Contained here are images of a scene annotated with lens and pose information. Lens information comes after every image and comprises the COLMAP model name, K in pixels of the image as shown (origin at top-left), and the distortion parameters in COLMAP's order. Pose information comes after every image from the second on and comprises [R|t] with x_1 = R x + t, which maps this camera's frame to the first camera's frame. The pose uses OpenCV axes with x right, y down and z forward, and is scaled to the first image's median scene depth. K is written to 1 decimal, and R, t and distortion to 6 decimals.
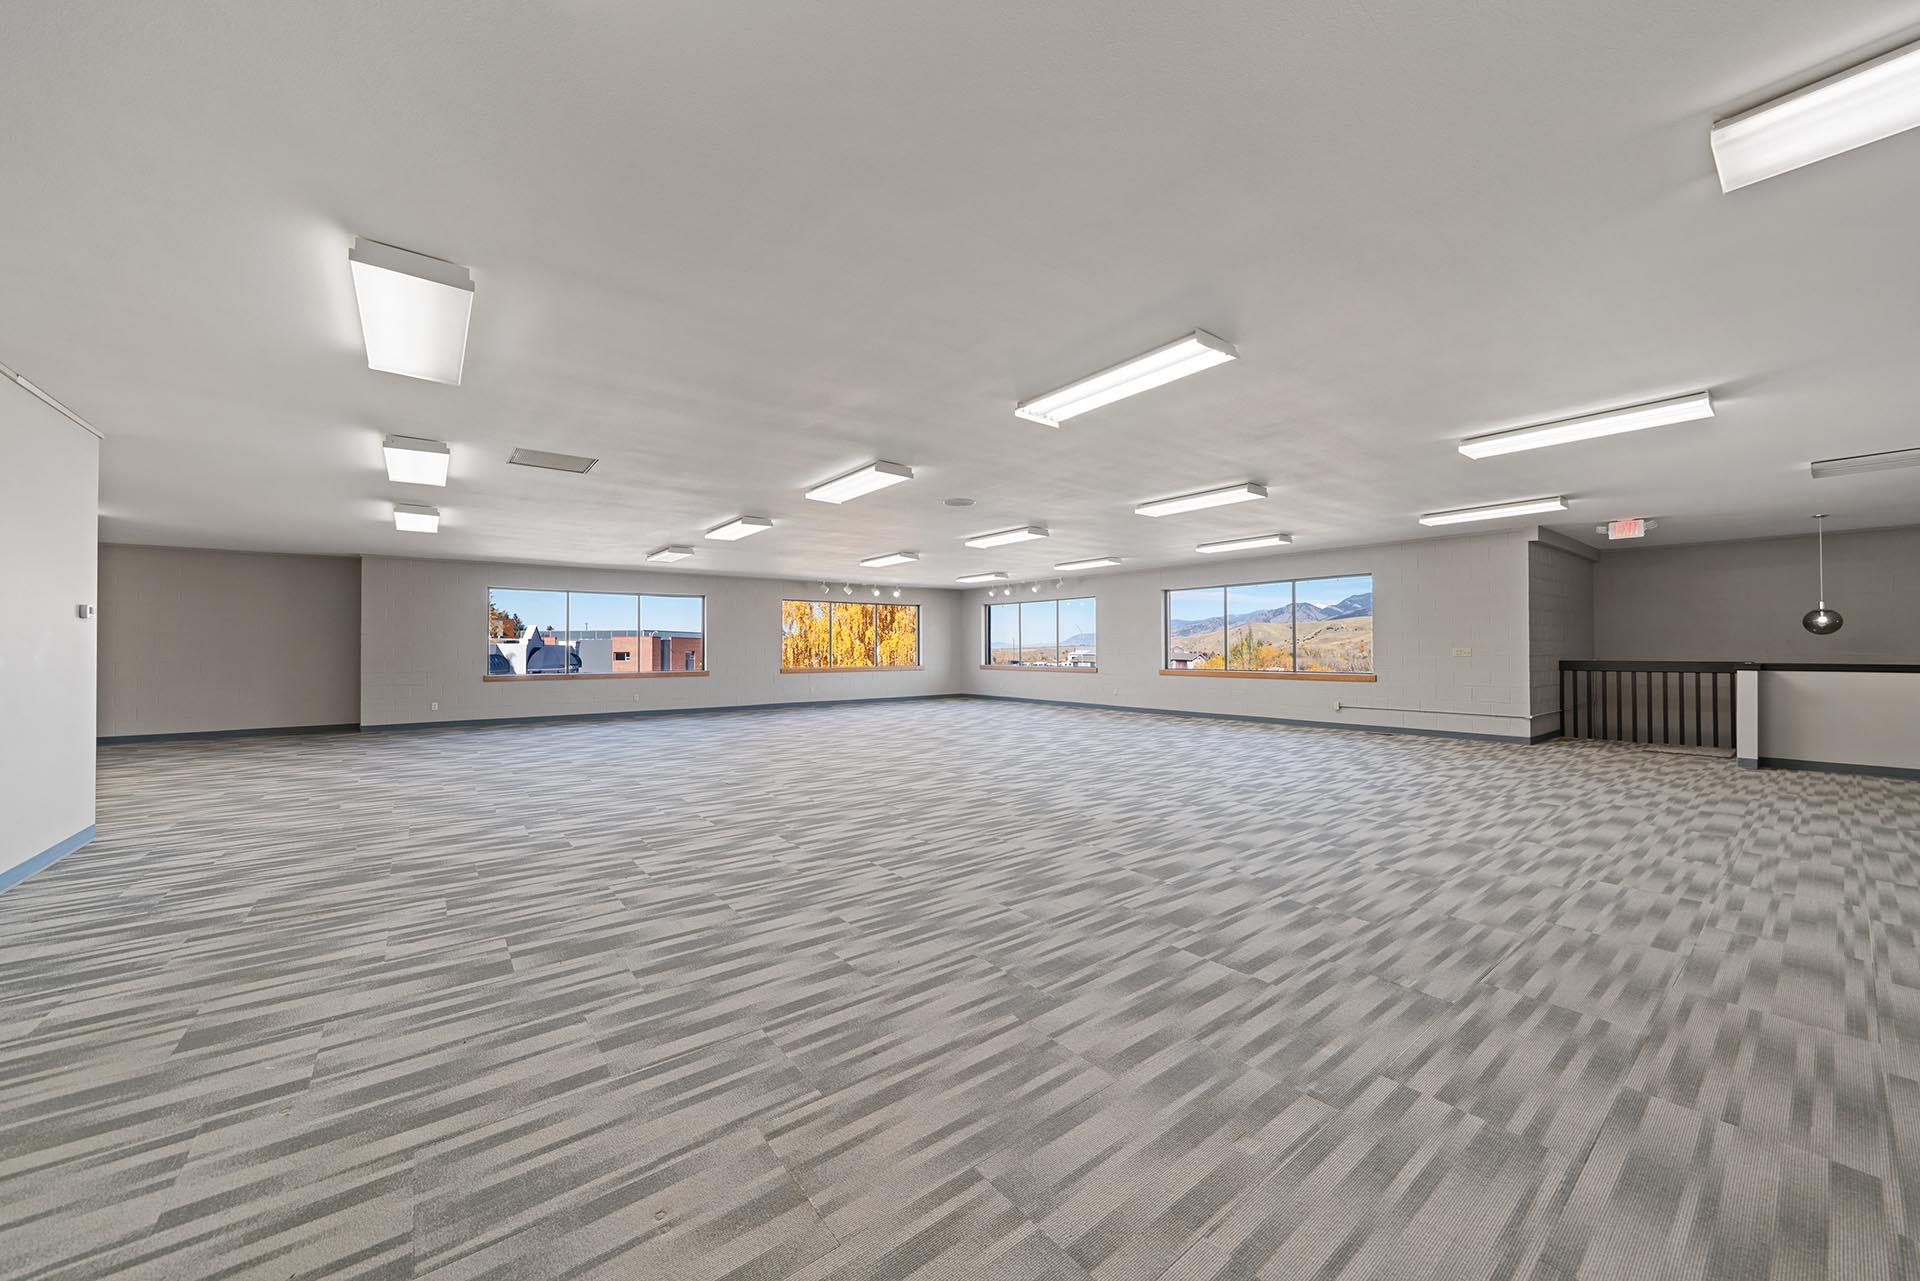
lens RADIAL K [[702.8, 0, 945.4], [0, 702.8, 642.3], [0, 0, 1]] dist [0.000811, 0.000031]
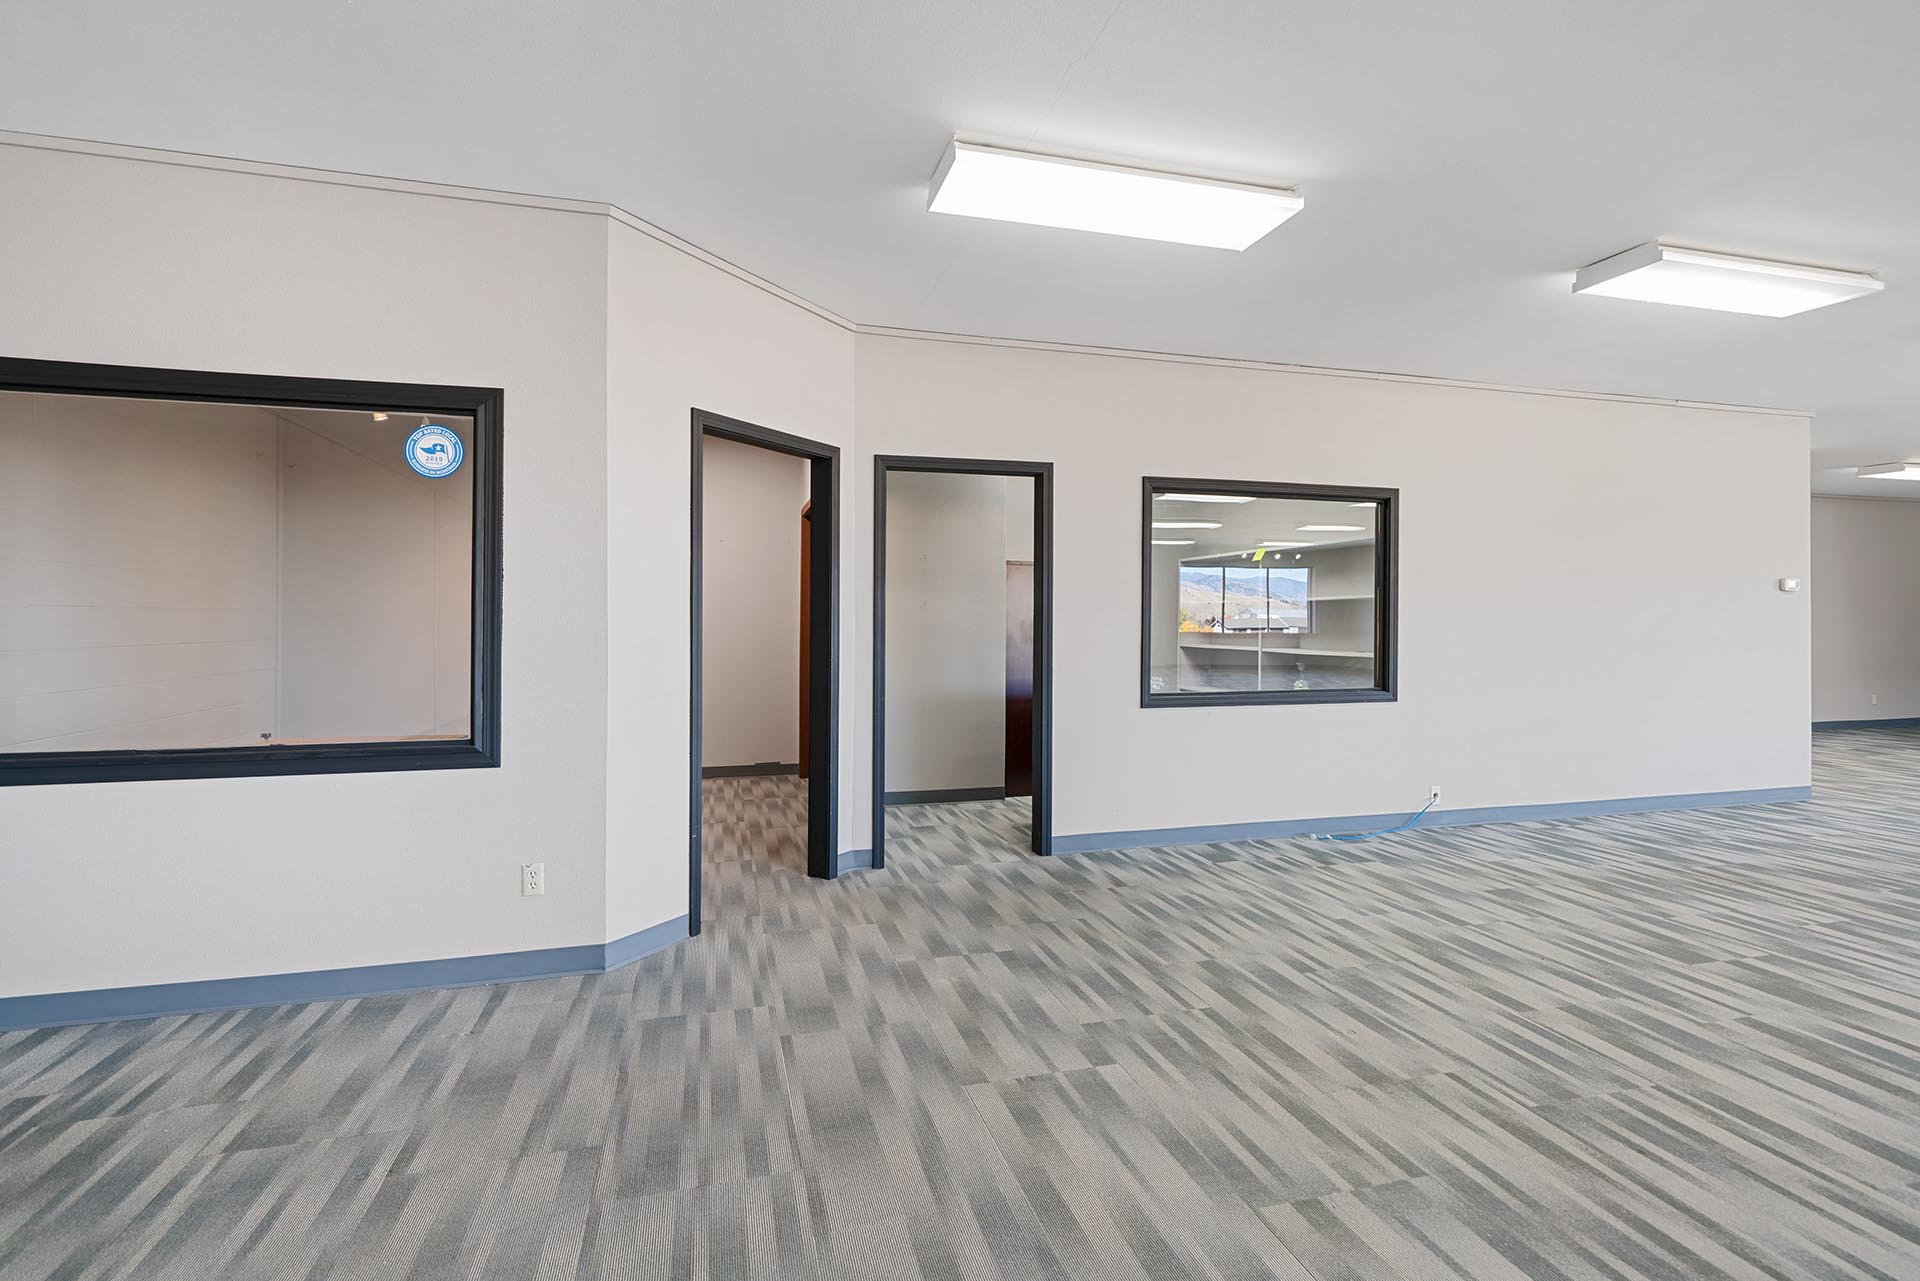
lens RADIAL K [[911.9, 0, 962.8], [0, 911.9, 629.3], [0, 0, 1]] dist [0.004869, 0.000482]
pose [[-0.378063, 0.009865, -0.925728, 0.524309], [0.008019, 0.999941, 0.007381, 0.002303], [0.925745, -0.004633, -0.378119, 0.334687]]
